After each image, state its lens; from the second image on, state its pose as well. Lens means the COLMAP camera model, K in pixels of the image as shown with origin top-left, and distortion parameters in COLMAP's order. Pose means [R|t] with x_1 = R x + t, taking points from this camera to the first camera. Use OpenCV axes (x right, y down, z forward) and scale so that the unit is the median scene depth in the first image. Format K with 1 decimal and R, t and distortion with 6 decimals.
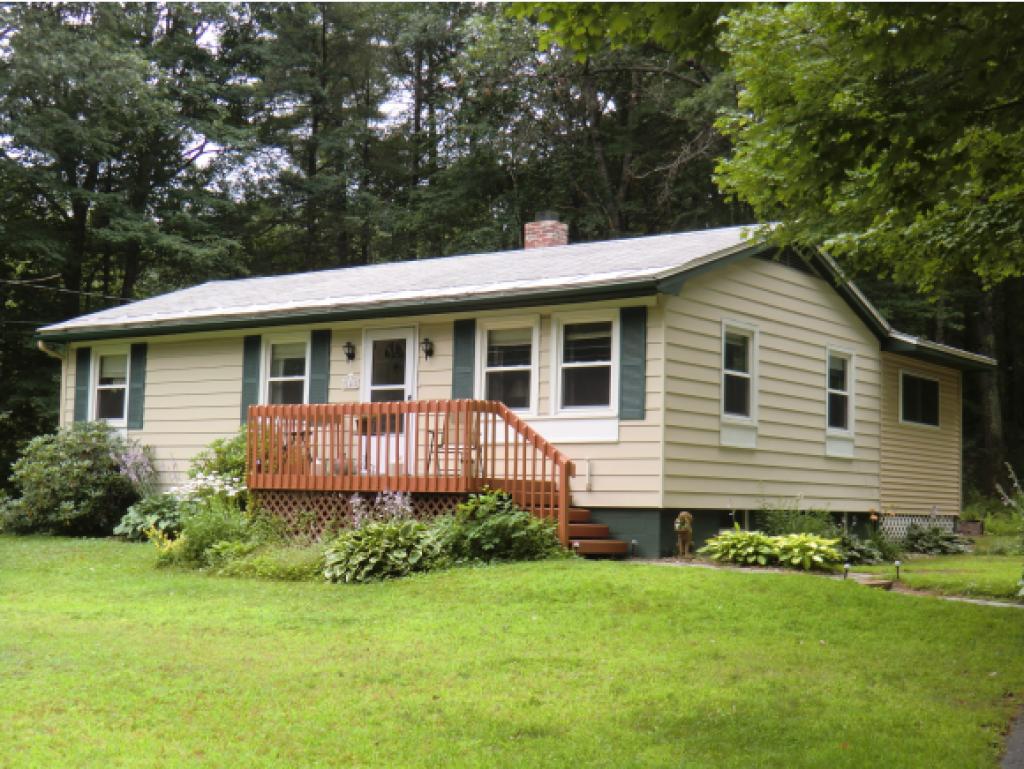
lens RADIAL K [[1511.3, 0, 509.1], [0, 1511.3, 375.1], [0, 0, 1]] dist [0.029617, 0.000000]
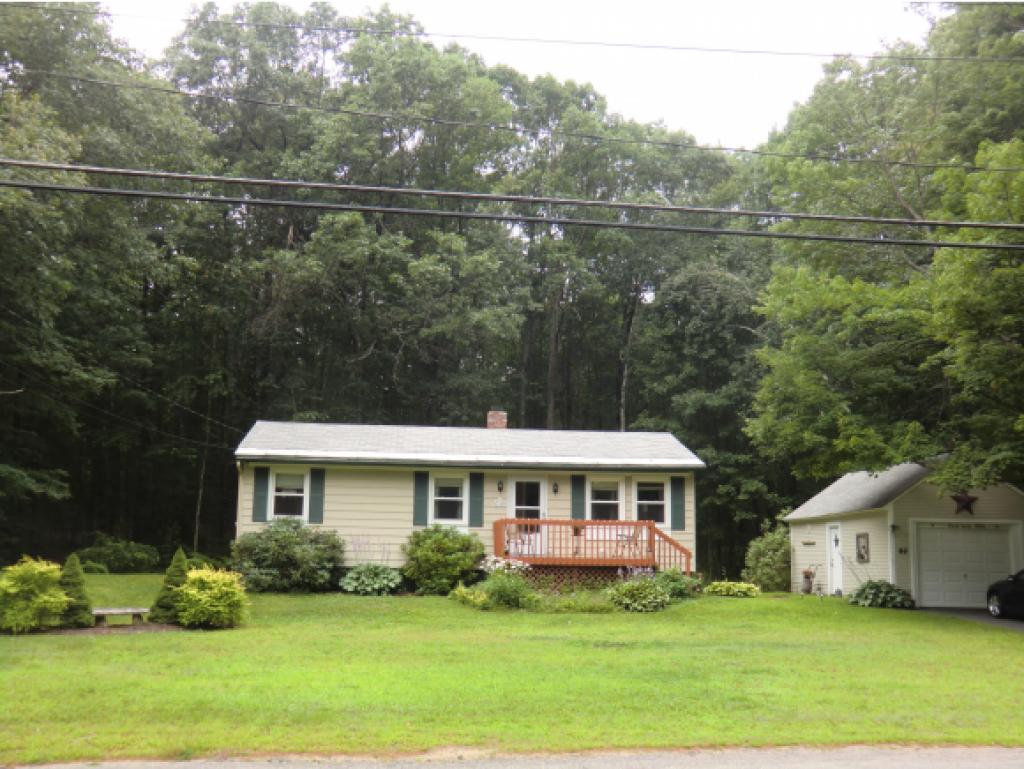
lens RADIAL K [[1008.7, 0, 515.2], [0, 1008.7, 383.9], [0, 0, 1]] dist [-0.020576, 0.000000]
pose [[0.748782, 0.105075, 0.654434, -1.134004], [-0.057522, 0.993931, -0.093770, -0.031823], [-0.660315, 0.032569, 0.750282, 0.079191]]
